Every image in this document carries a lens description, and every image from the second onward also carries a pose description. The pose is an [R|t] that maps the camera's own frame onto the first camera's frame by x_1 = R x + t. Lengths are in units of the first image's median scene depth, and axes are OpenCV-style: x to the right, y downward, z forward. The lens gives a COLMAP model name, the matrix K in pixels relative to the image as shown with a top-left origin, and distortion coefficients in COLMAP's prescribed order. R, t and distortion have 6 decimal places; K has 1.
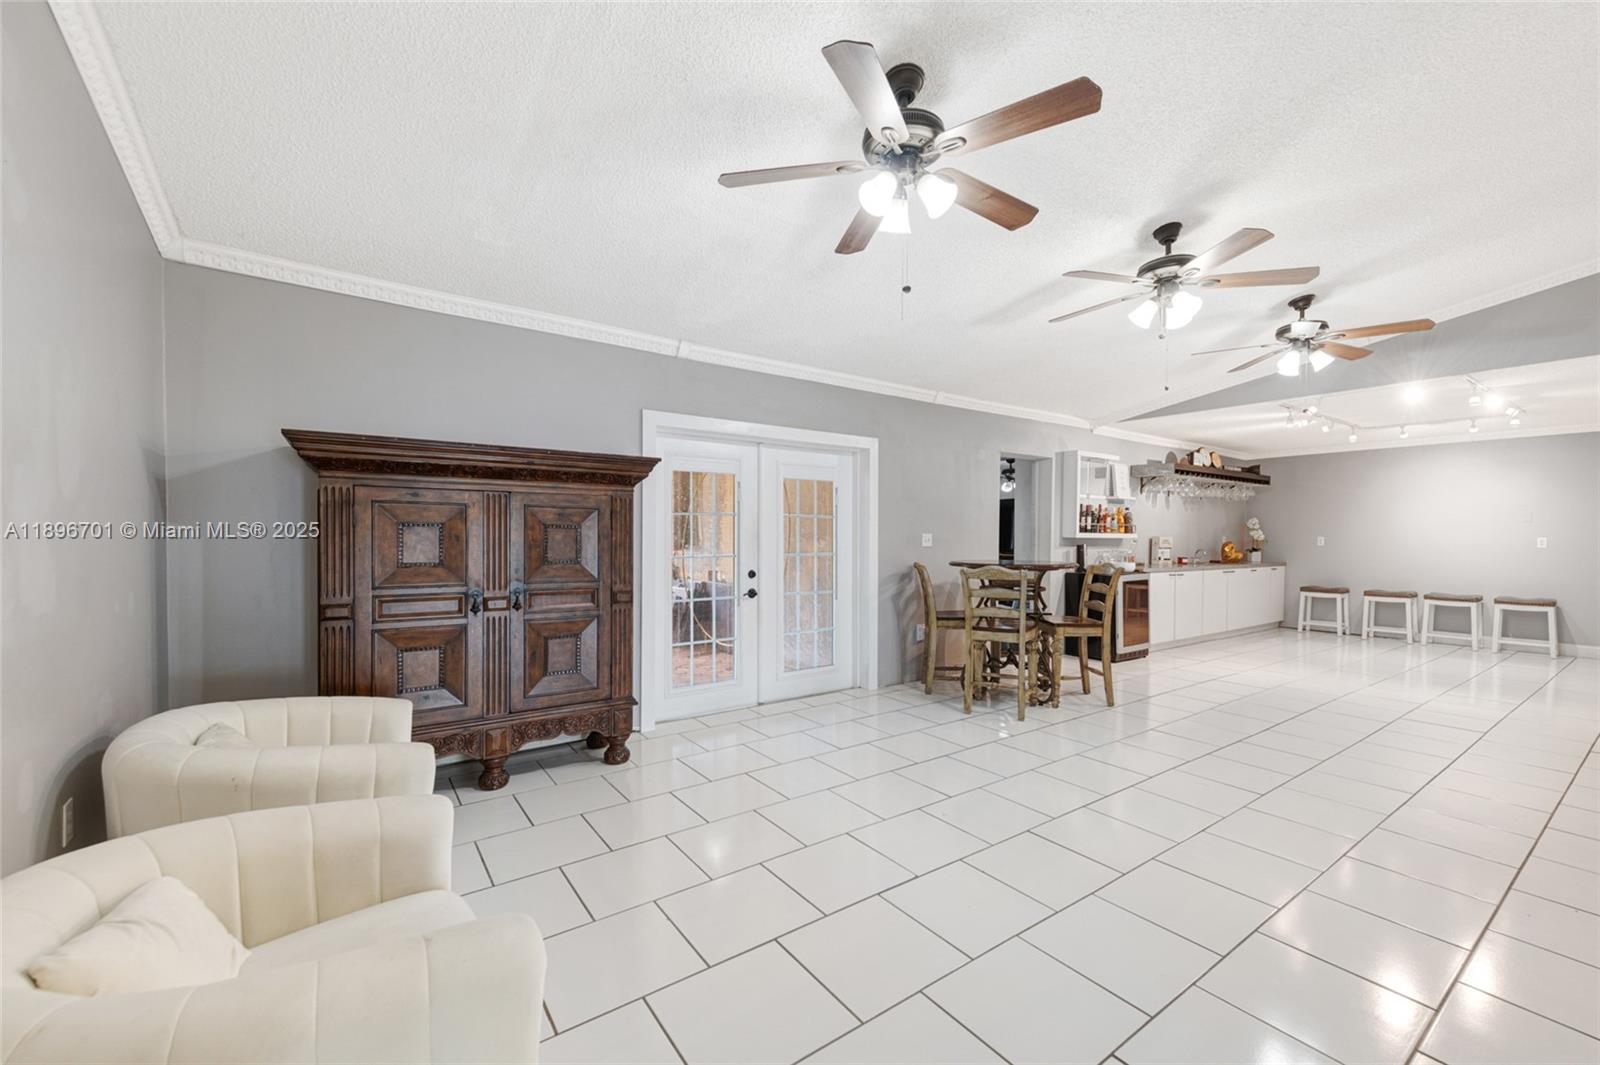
lens RADIAL K [[640.9, 0, 796.6], [0, 640.9, 534.4], [0, 0, 1]] dist [0.006816, -0.000699]
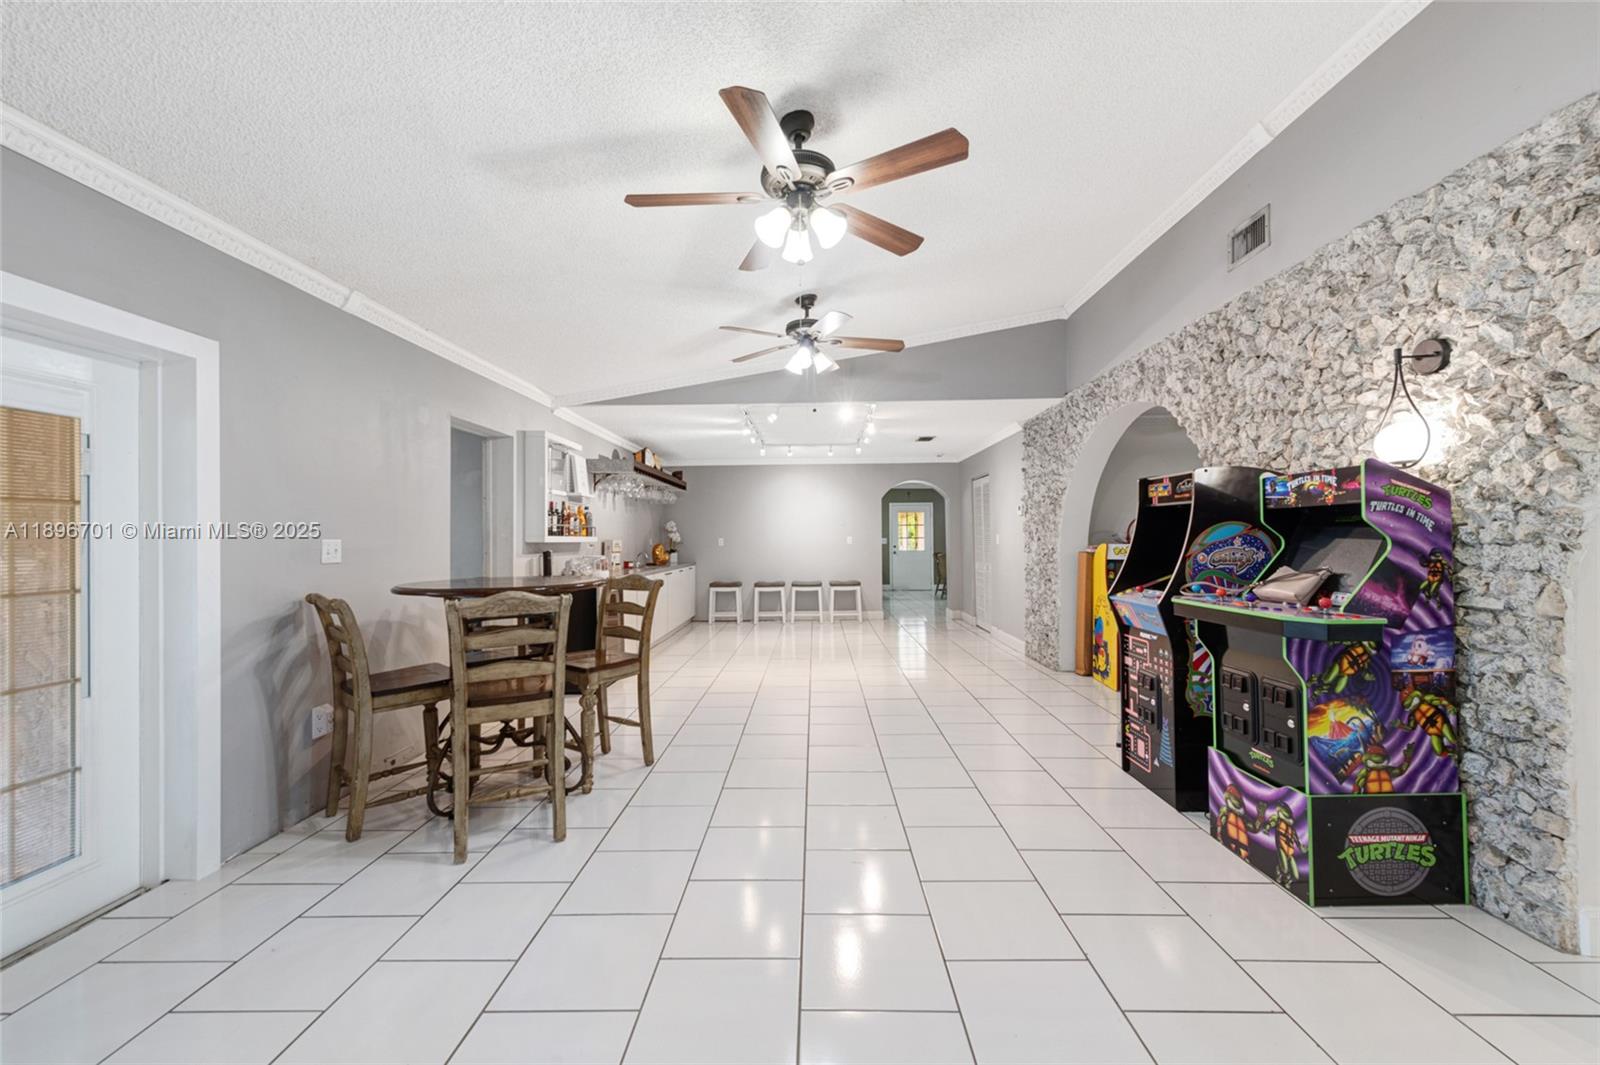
lens RADIAL K [[640.9, 0, 828.3], [0, 640.9, 530.6], [0, 0, 1]] dist [0.006816, -0.000699]
pose [[0.574897, -0.001837, 0.818224, -0.004058], [0.012595, 0.999899, -0.006605, 0.000277], [-0.818129, 0.014103, 0.574862, 0.272561]]
